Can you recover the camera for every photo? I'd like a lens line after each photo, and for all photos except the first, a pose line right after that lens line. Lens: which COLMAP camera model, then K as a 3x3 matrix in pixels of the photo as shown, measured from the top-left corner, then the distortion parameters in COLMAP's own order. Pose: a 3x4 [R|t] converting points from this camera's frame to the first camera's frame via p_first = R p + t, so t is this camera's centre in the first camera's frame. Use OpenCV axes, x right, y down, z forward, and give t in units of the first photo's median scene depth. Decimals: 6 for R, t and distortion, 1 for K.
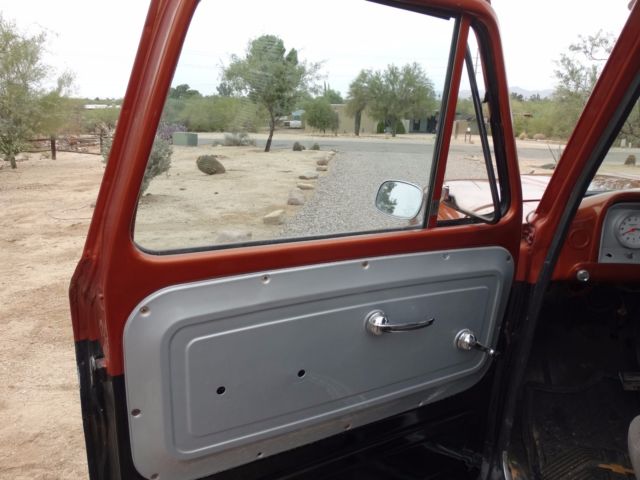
lens RADIAL K [[450.4, 0, 301.8], [0, 450.4, 234.6], [0, 0, 1]] dist [-0.010908, 0.002101]
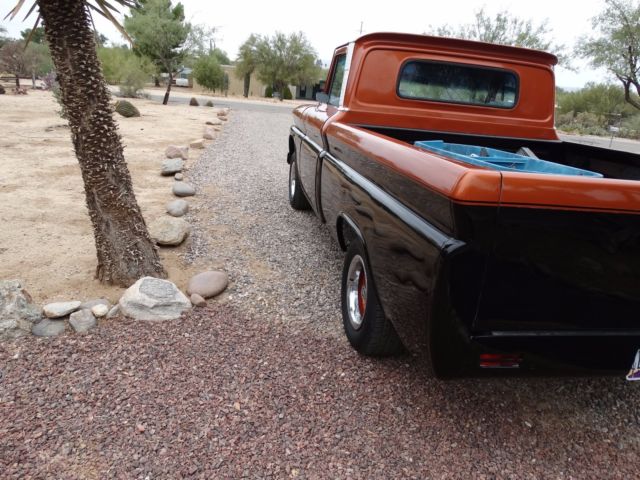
lens RADIAL K [[483.1, 0, 320.0], [0, 483.1, 240.0], [0, 0, 1]] dist [-0.012064, -0.000557]
pose [[0.960738, -0.011707, 0.277212, -0.026382], [-0.005432, 0.998124, 0.060981, 0.038759], [-0.277406, -0.060093, 0.958872, -0.133025]]
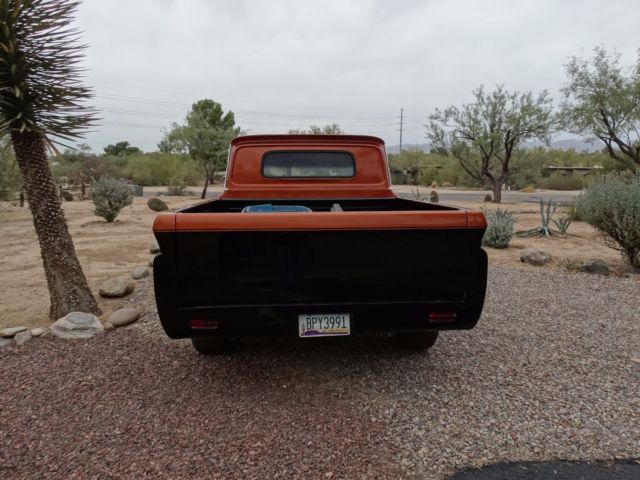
lens RADIAL K [[493.0, 0, 324.0], [0, 493.0, 221.8], [0, 0, 1]] dist [-0.004081, 0.000799]
pose [[0.989198, -0.030092, 0.143467, 0.030815], [0.051793, 0.987325, -0.150022, 0.055081], [-0.137134, 0.155832, 0.978218, -0.200182]]
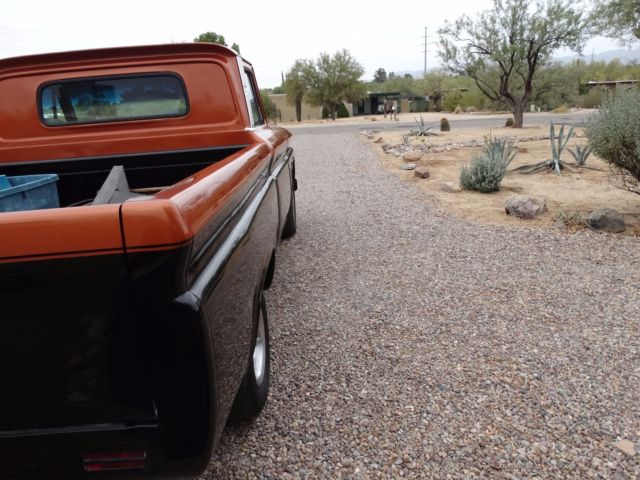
lens RADIAL K [[476.7, 0, 320.0], [0, 476.7, 240.0], [0, 0, 1]] dist [-0.008439, 0.001325]
pose [[0.994590, -0.093628, 0.044988, 0.099779], [0.092859, 0.995500, 0.018887, 0.039690], [-0.046554, -0.014608, 0.998809, -0.128793]]
